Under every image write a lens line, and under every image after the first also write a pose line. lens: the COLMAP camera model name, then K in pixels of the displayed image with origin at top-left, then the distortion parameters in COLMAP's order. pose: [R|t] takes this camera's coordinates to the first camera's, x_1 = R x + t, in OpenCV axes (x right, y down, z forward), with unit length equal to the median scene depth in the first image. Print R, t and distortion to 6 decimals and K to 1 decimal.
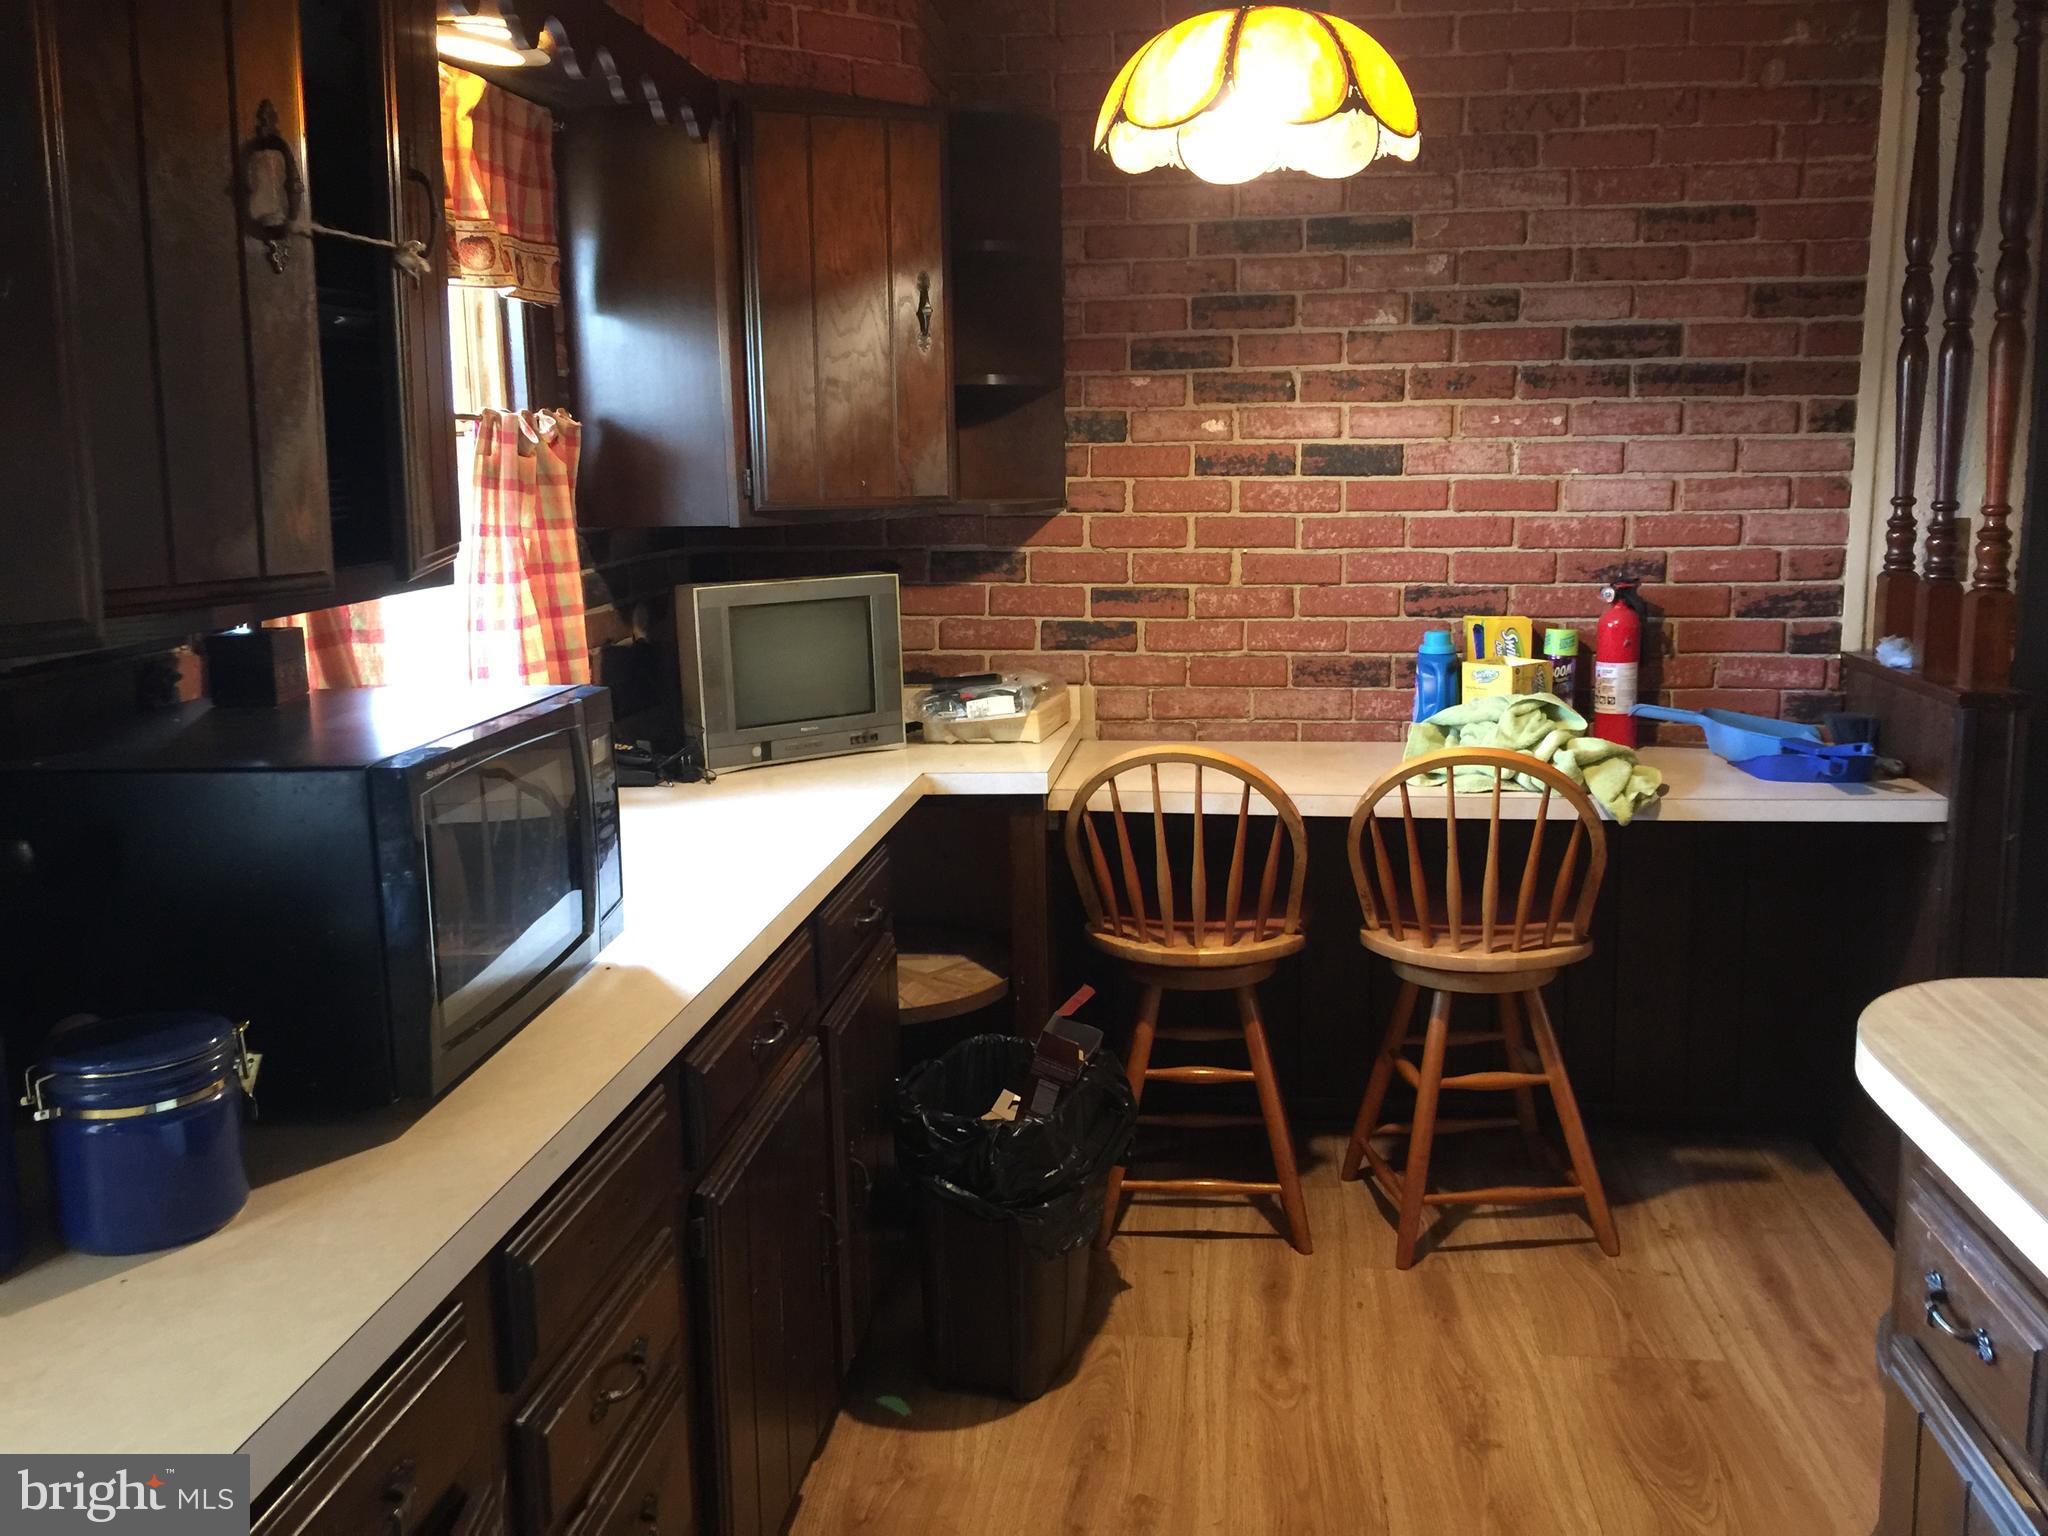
lens RADIAL K [[1776.2, 0, 1035.9], [0, 1776.2, 766.0], [0, 0, 1]] dist [0.043346, -0.014858]
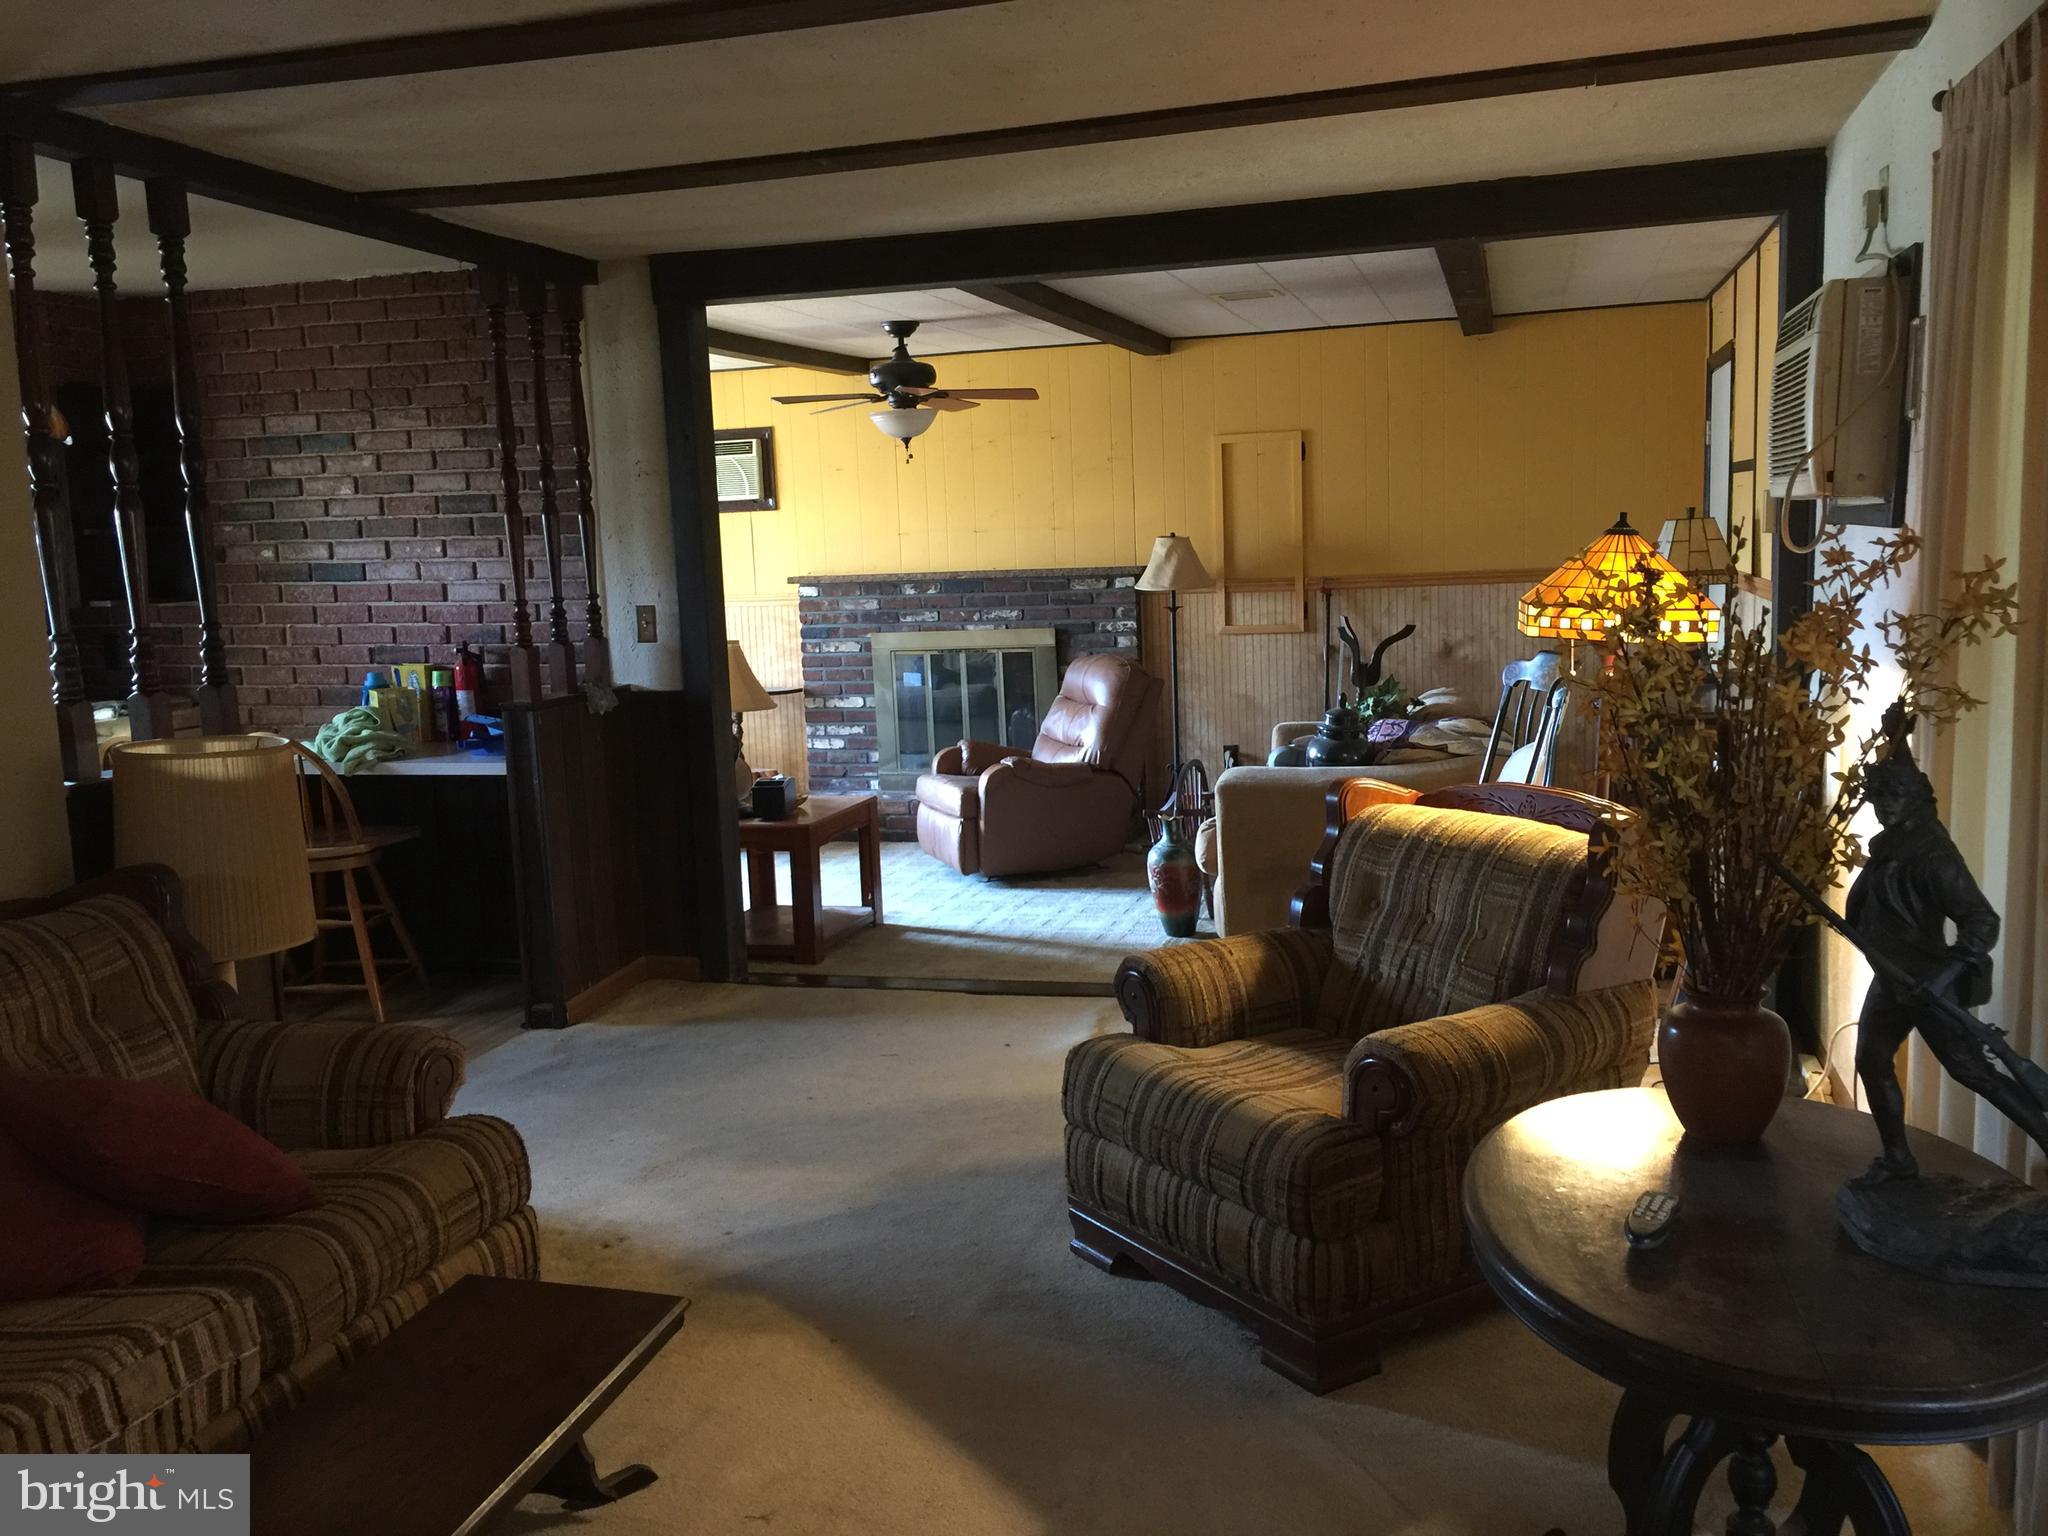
lens RADIAL K [[1776.2, 0, 1027.8], [0, 1776.2, 764.9], [0, 0, 1]] dist [0.043346, -0.014858]
pose [[0.987657, 0.003048, -0.156601, 1.229567], [-0.006494, 0.999748, -0.021499, 0.050526], [0.156496, 0.022251, 0.987428, -0.656260]]
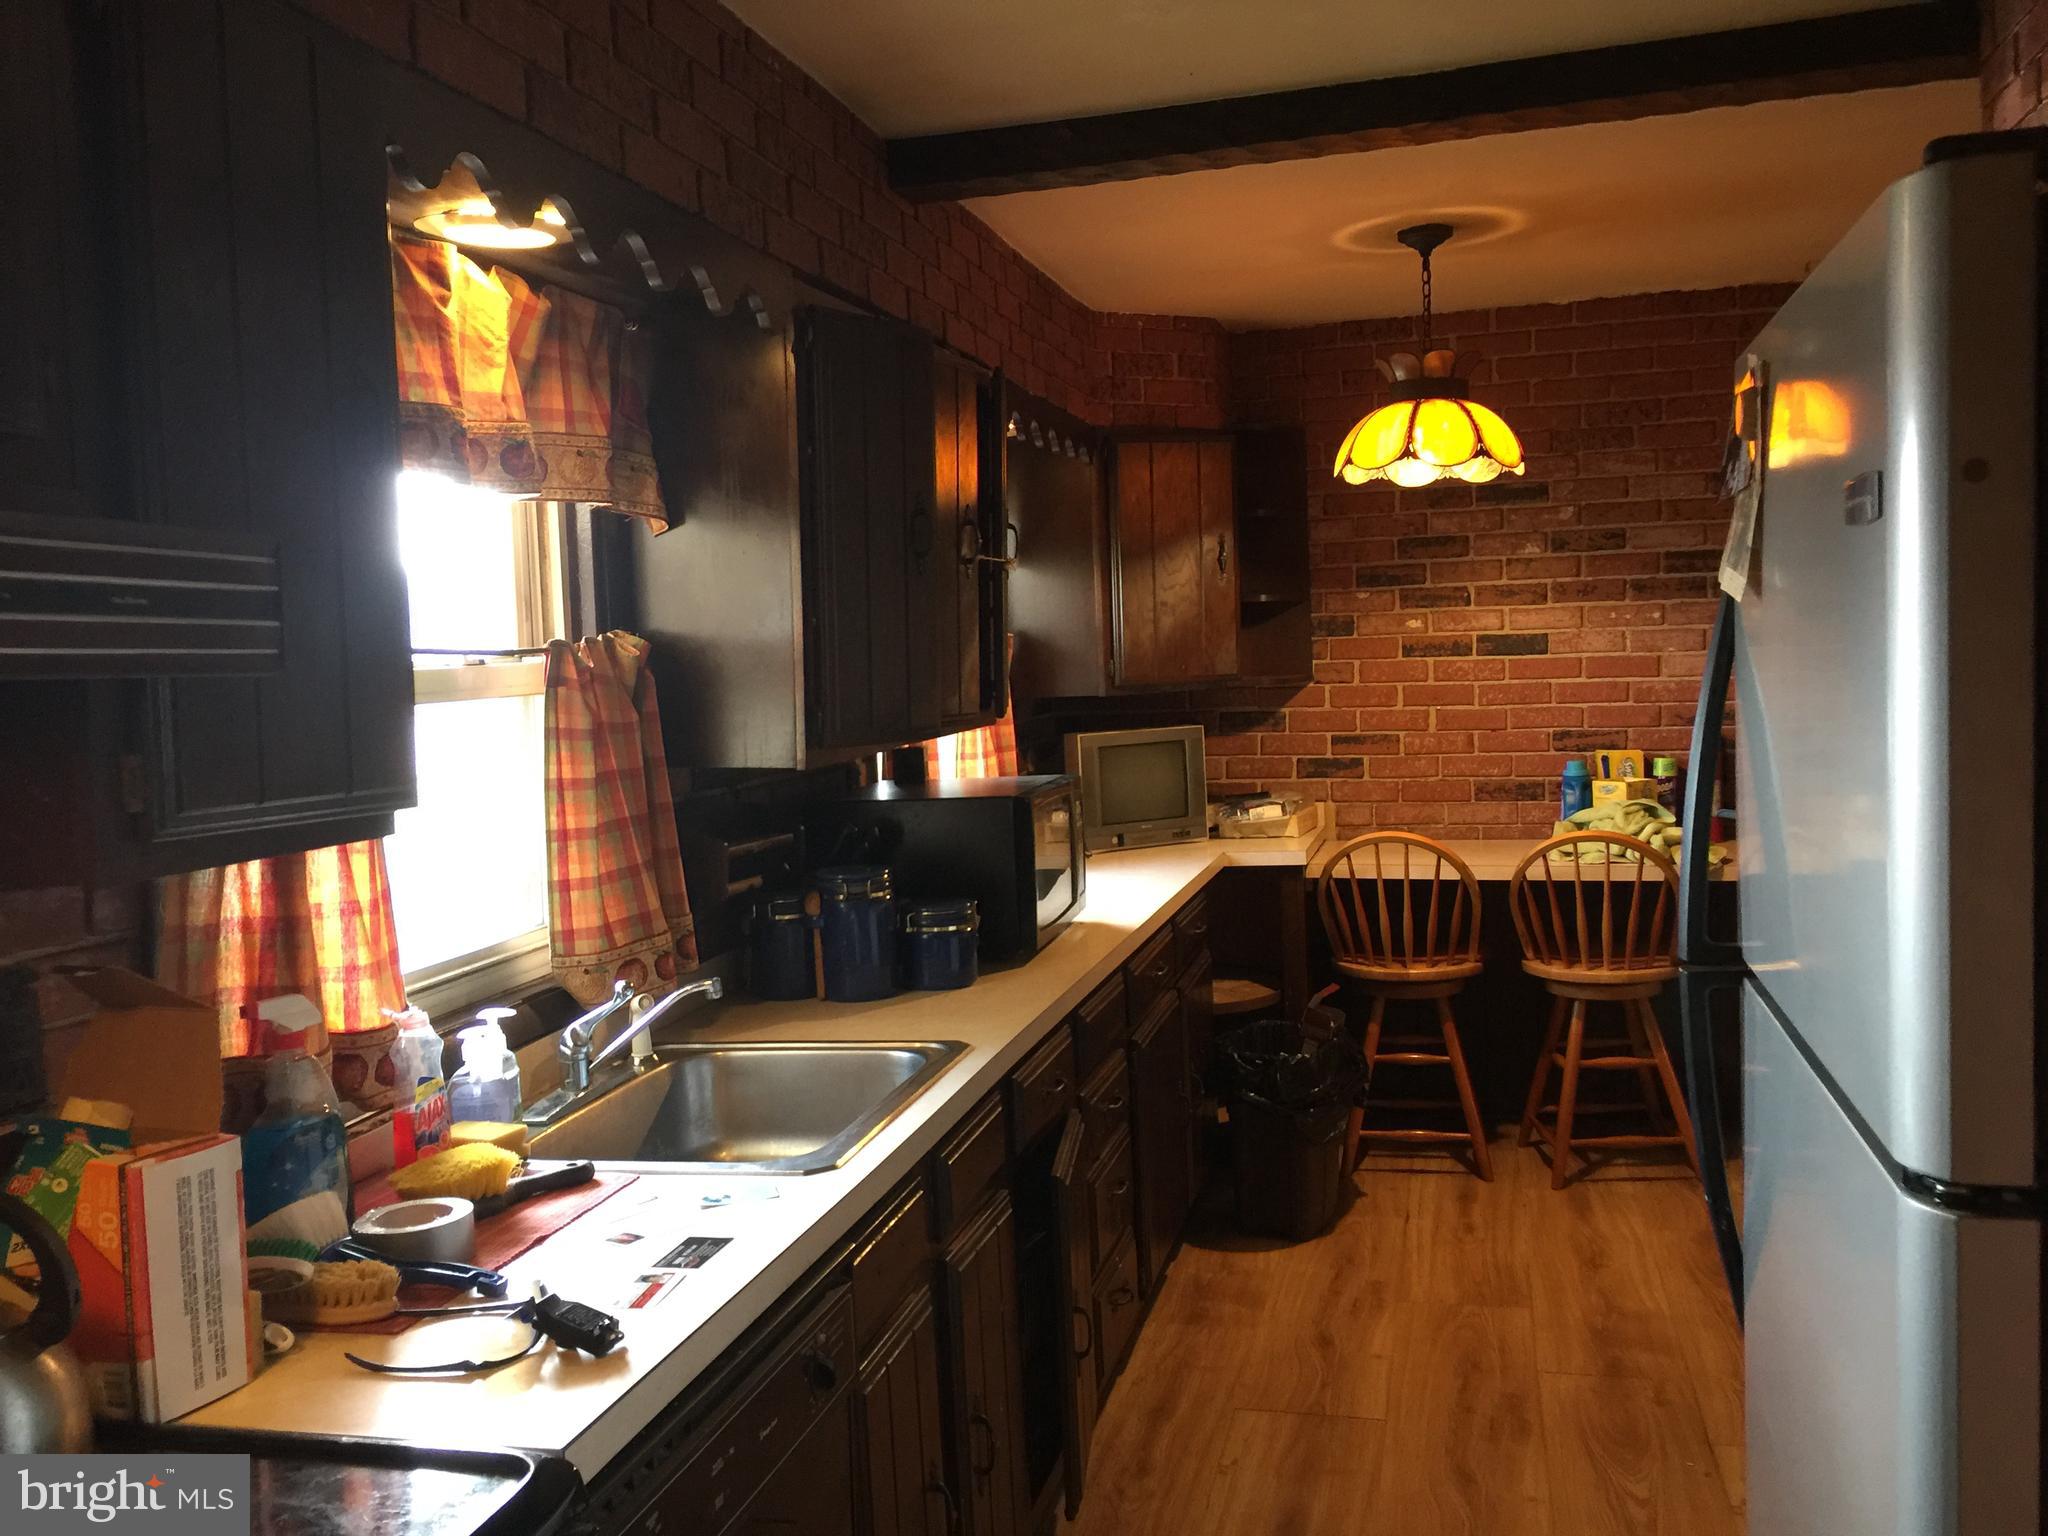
lens RADIAL K [[1776.2, 0, 1026.1], [0, 1776.2, 776.1], [0, 0, 1]] dist [0.043346, -0.014858]
pose [[0.991444, -0.012054, -0.129975, -0.031192], [-0.000562, 0.995324, -0.096592, 0.084589], [0.130532, 0.095839, 0.986801, -0.532979]]
